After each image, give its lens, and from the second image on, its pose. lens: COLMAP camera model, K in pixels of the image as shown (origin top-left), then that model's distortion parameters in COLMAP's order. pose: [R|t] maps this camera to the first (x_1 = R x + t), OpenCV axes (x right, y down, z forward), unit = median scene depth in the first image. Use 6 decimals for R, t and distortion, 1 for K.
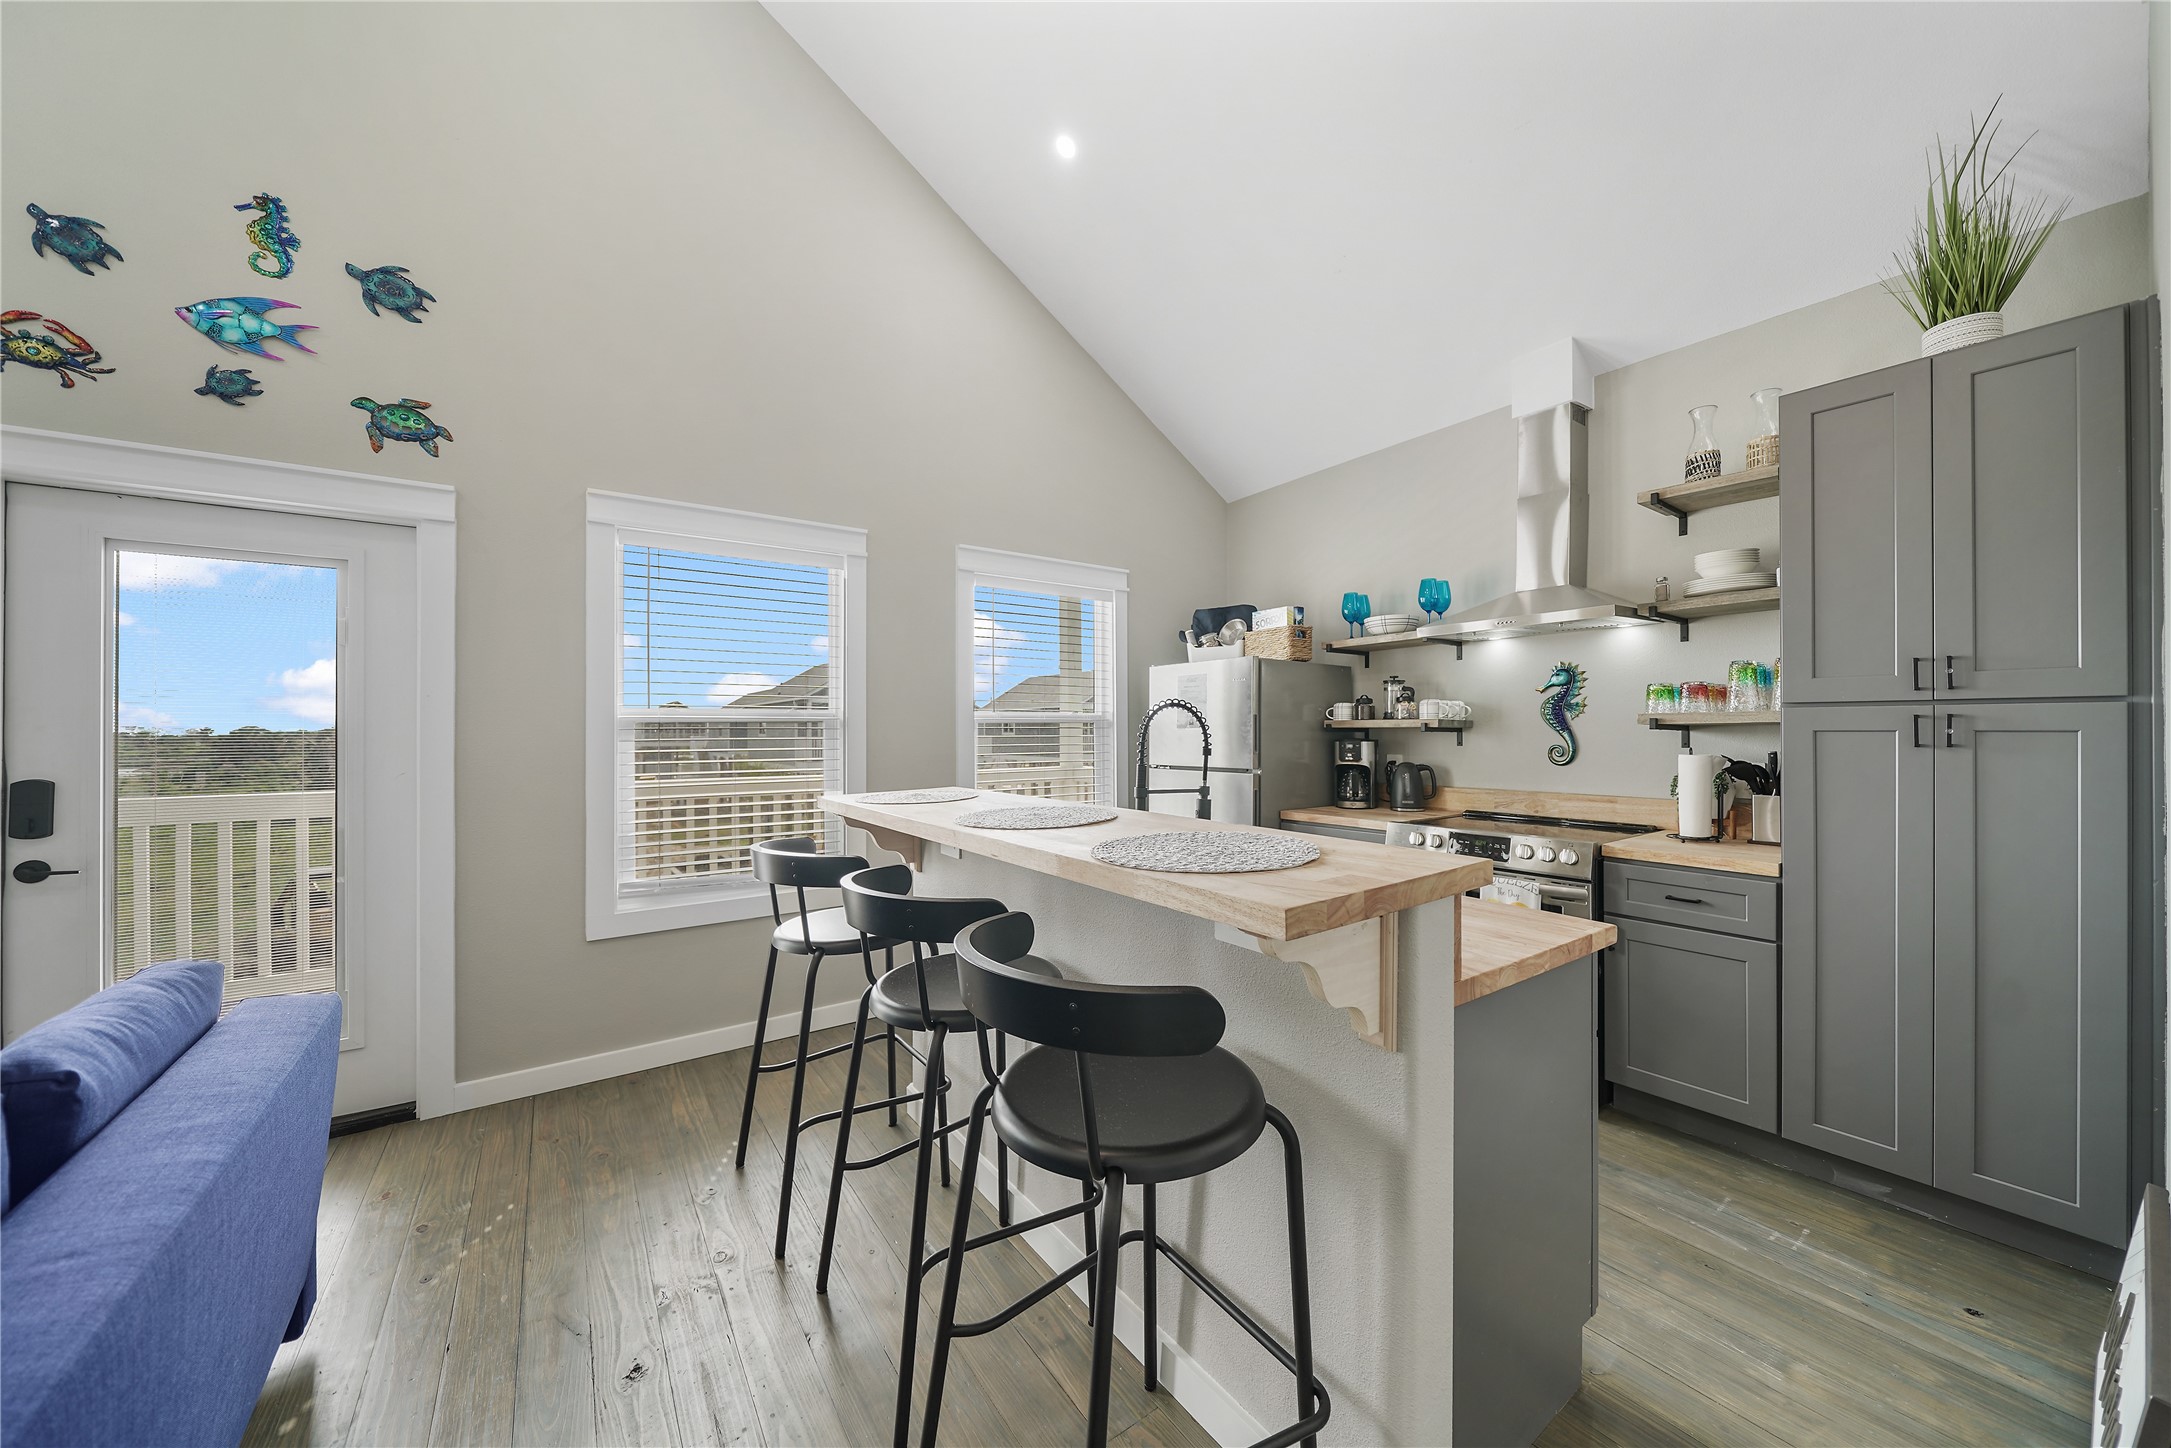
lens RADIAL K [[746.4, 0, 1090.4], [0, 746.4, 726.6], [0, 0, 1]] dist [-0.007175, 0.000066]
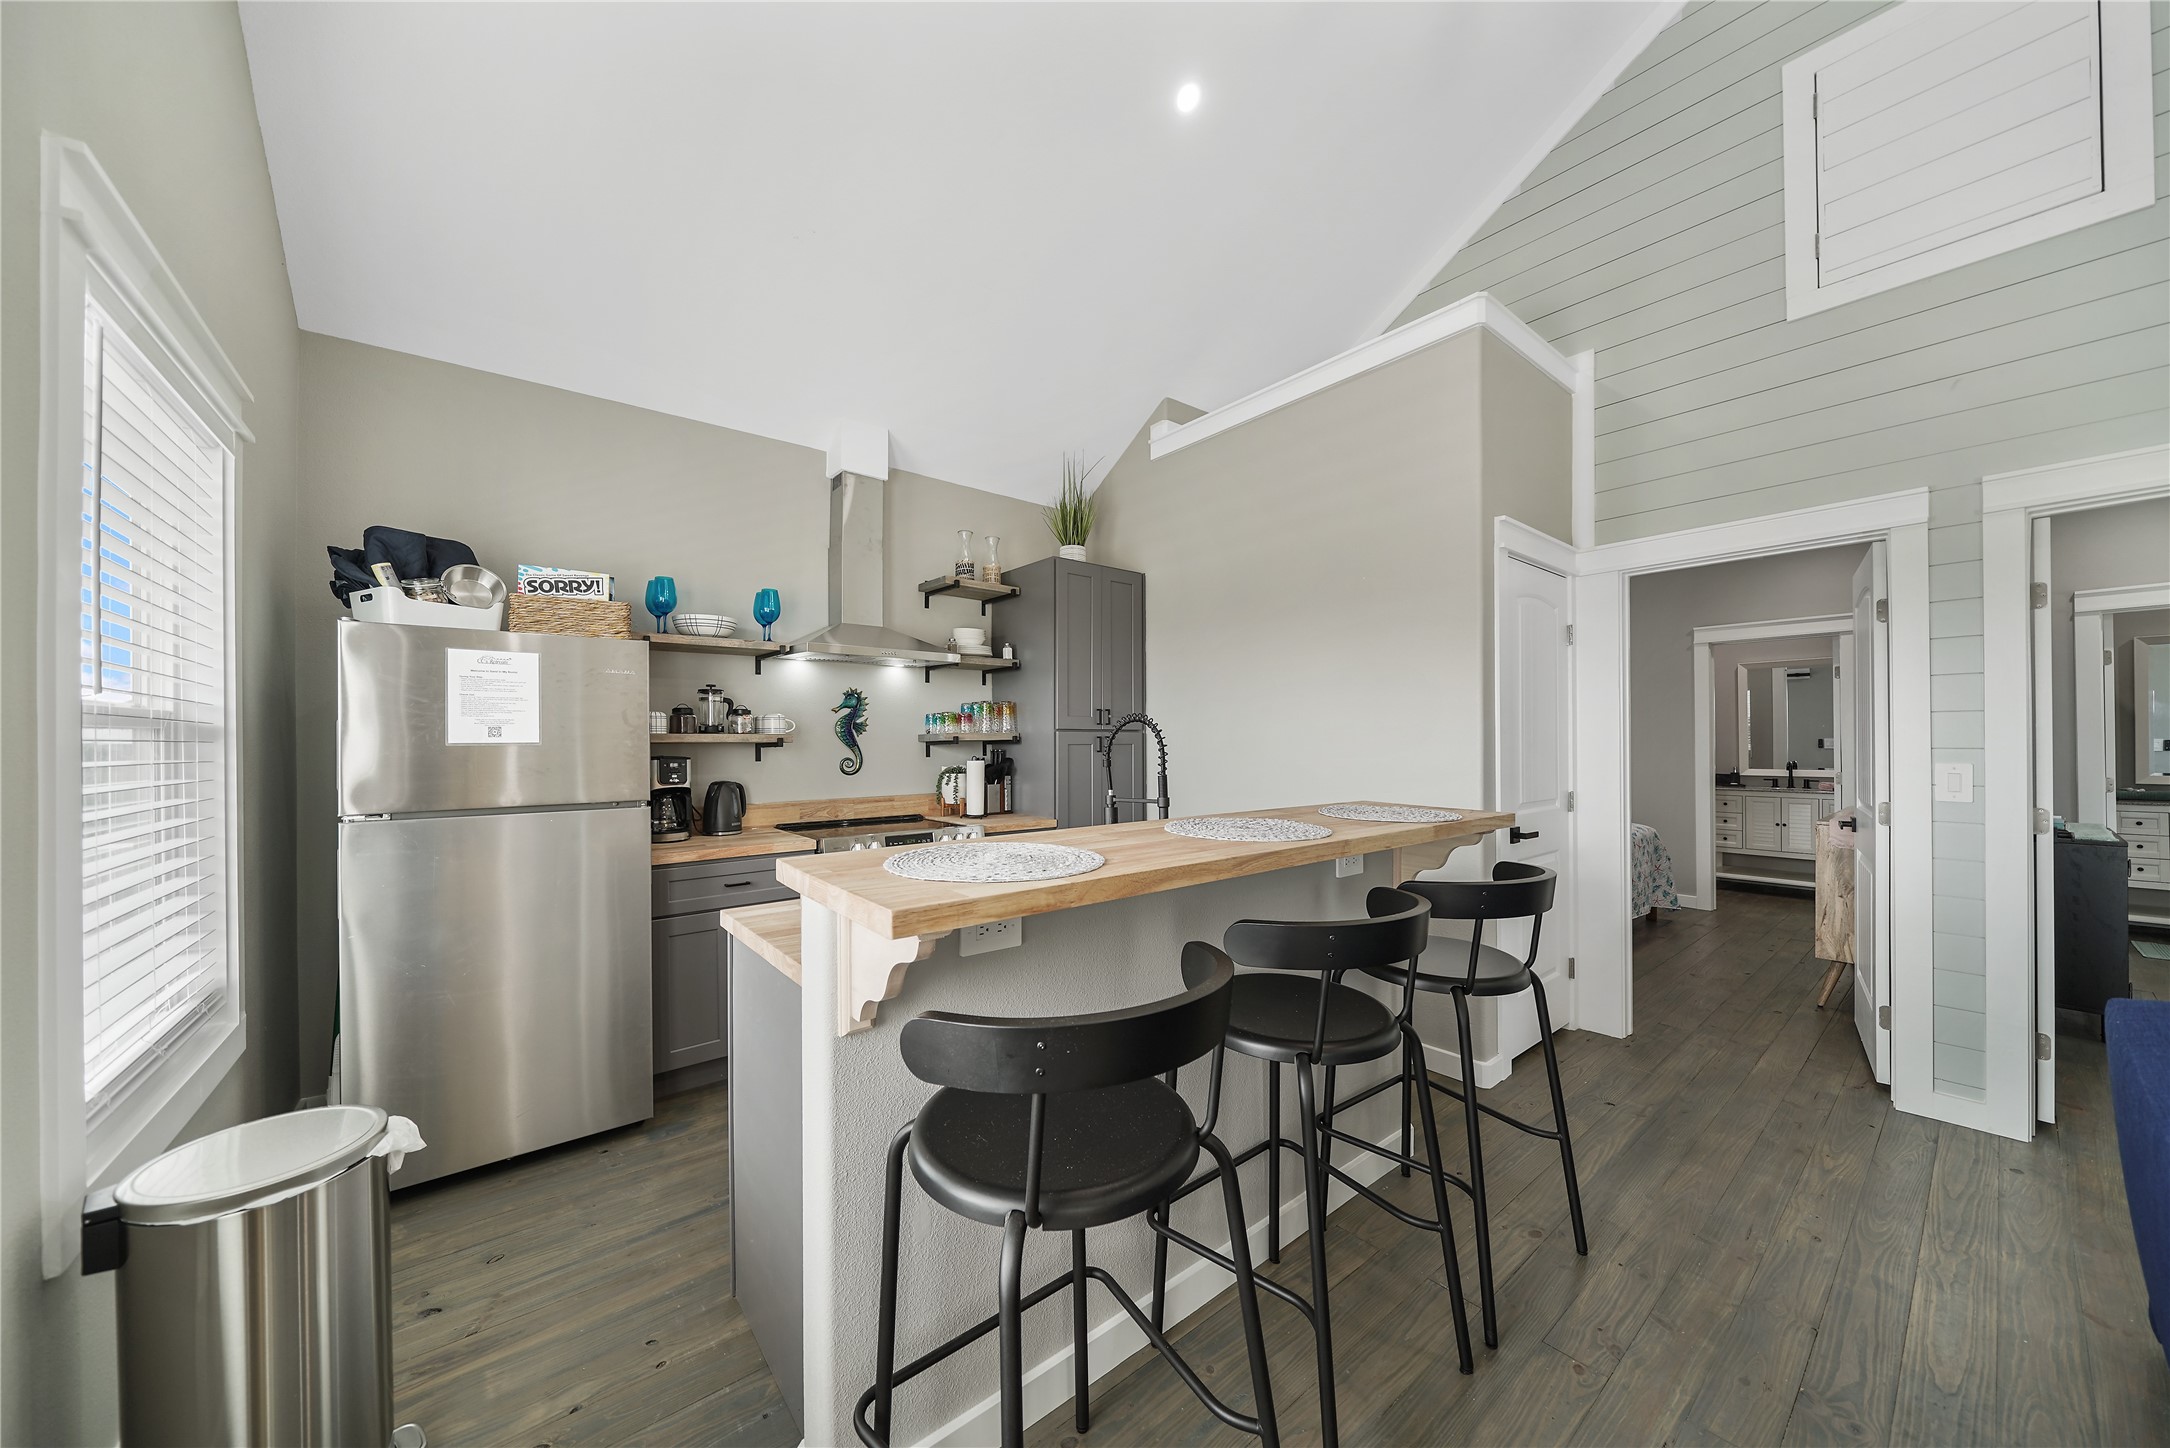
lens RADIAL K [[746.0, 0, 1098.5], [0, 746.0, 735.2], [0, 0, 1]] dist [-0.007175, 0.000066]
pose [[-0.064900, 0.013892, 0.997795, -0.589166], [0.000735, 0.999903, -0.013874, 0.005429], [-0.997891, -0.000168, -0.064904, 0.699313]]
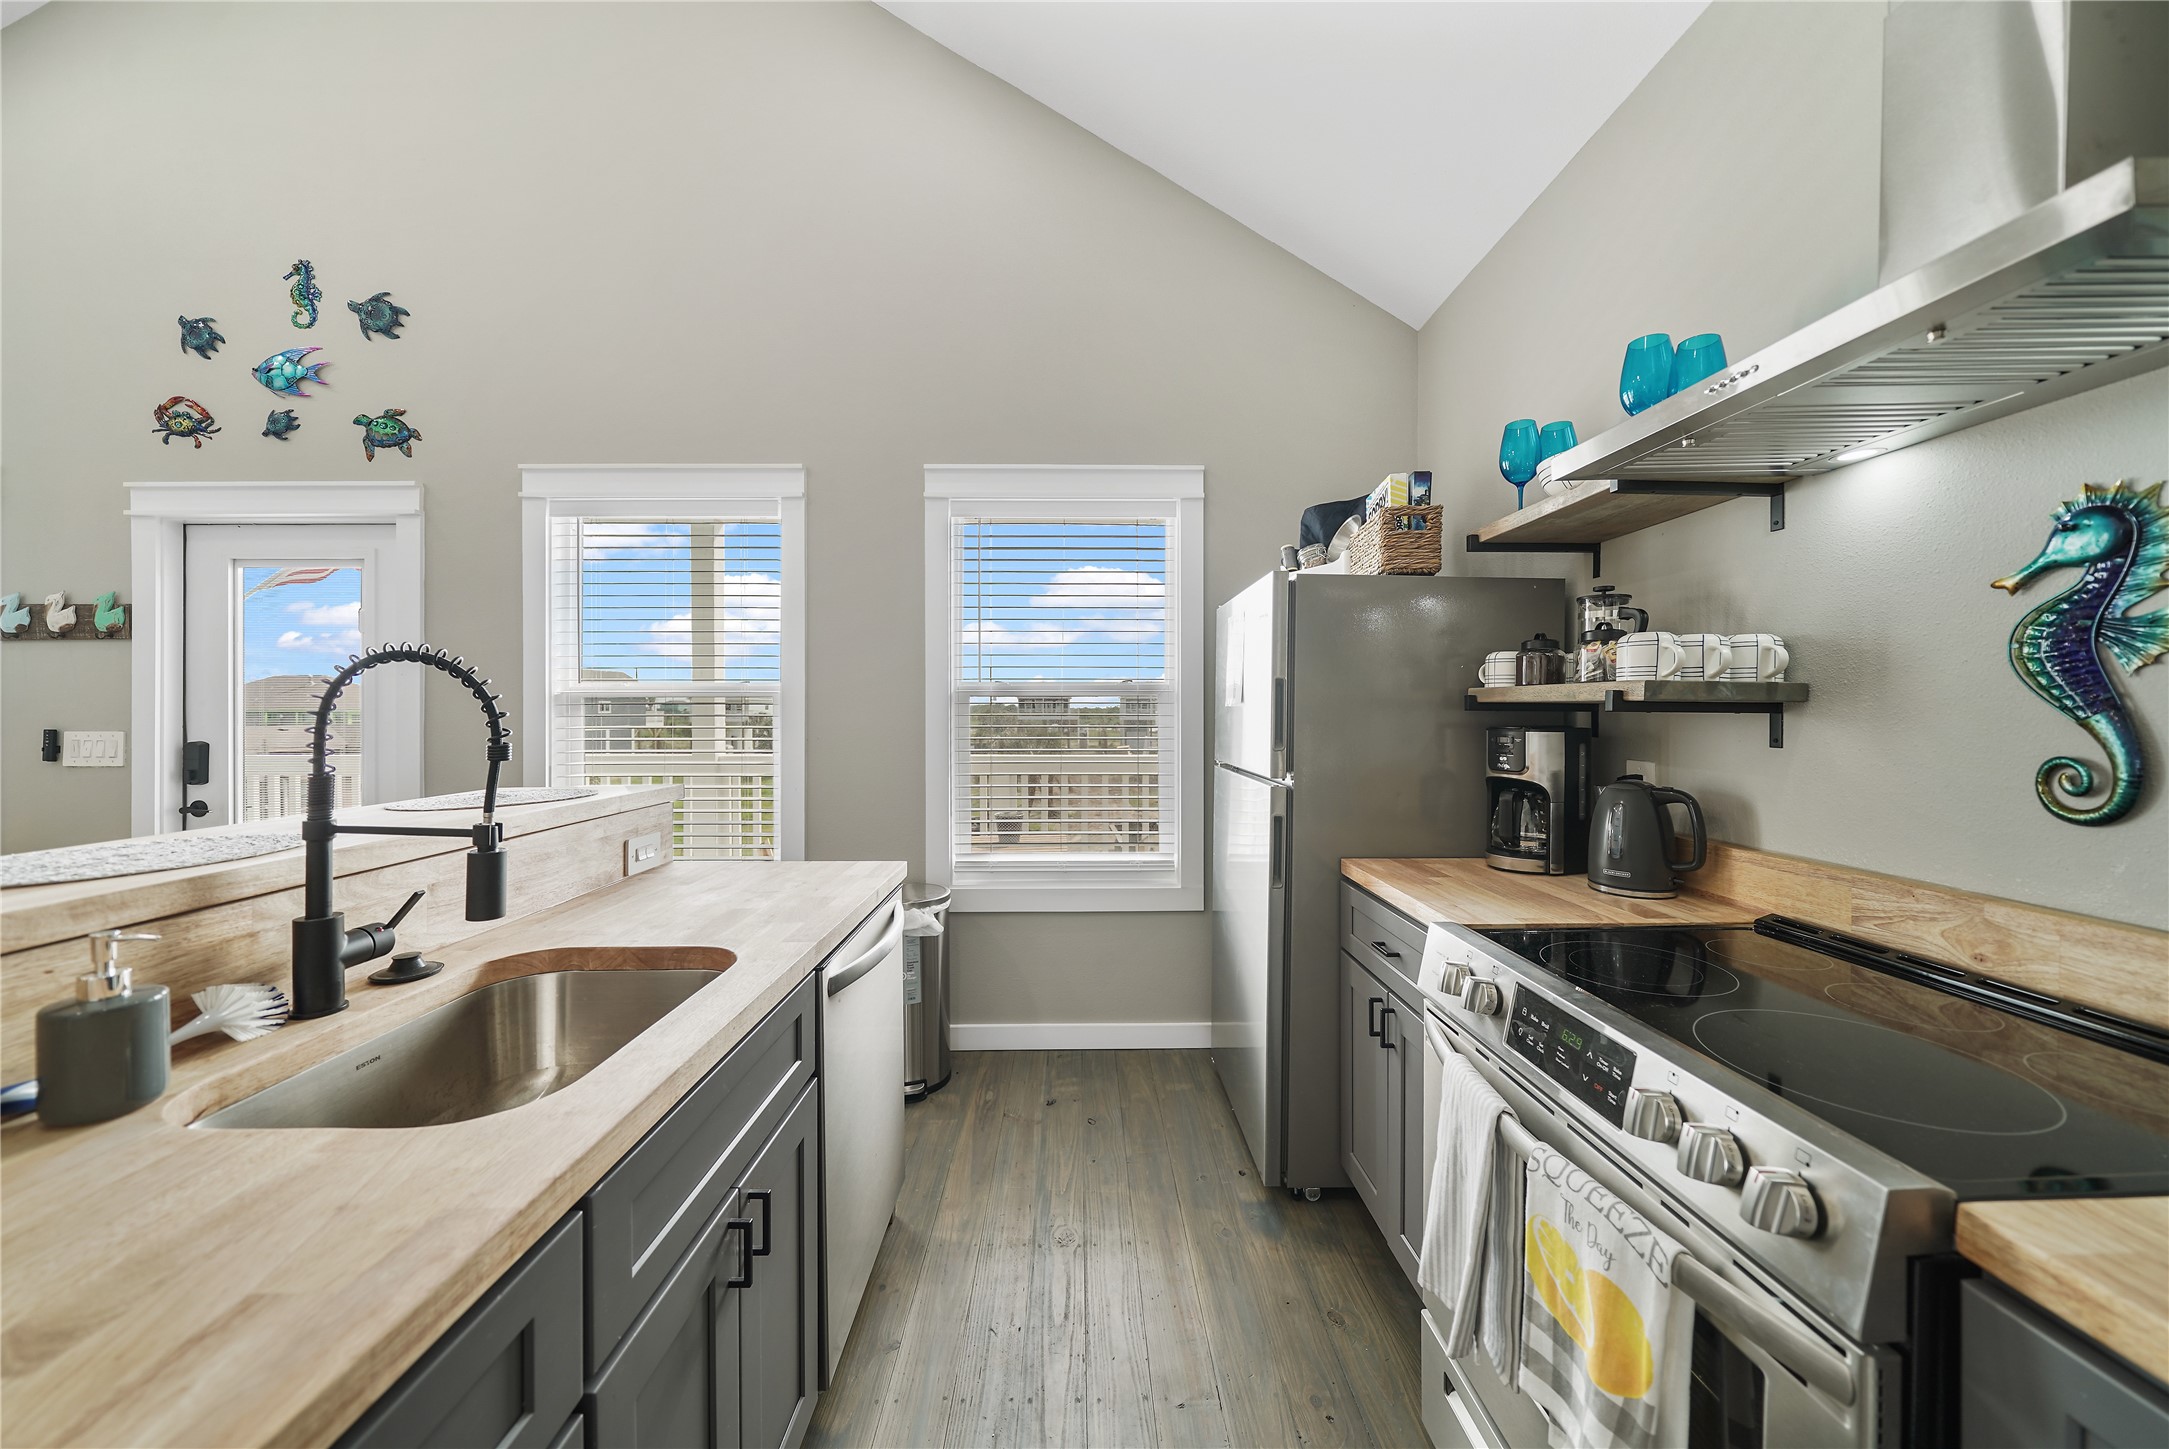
lens RADIAL K [[745.7, 0, 1099.2], [0, 745.7, 713.5], [0, 0, 1]] dist [-0.007175, 0.000066]
pose [[0.827397, 0.007635, -0.561565, 0.480061], [0.001045, 0.999885, 0.015135, 0.001509], [0.561616, -0.013110, 0.827294, 0.539646]]
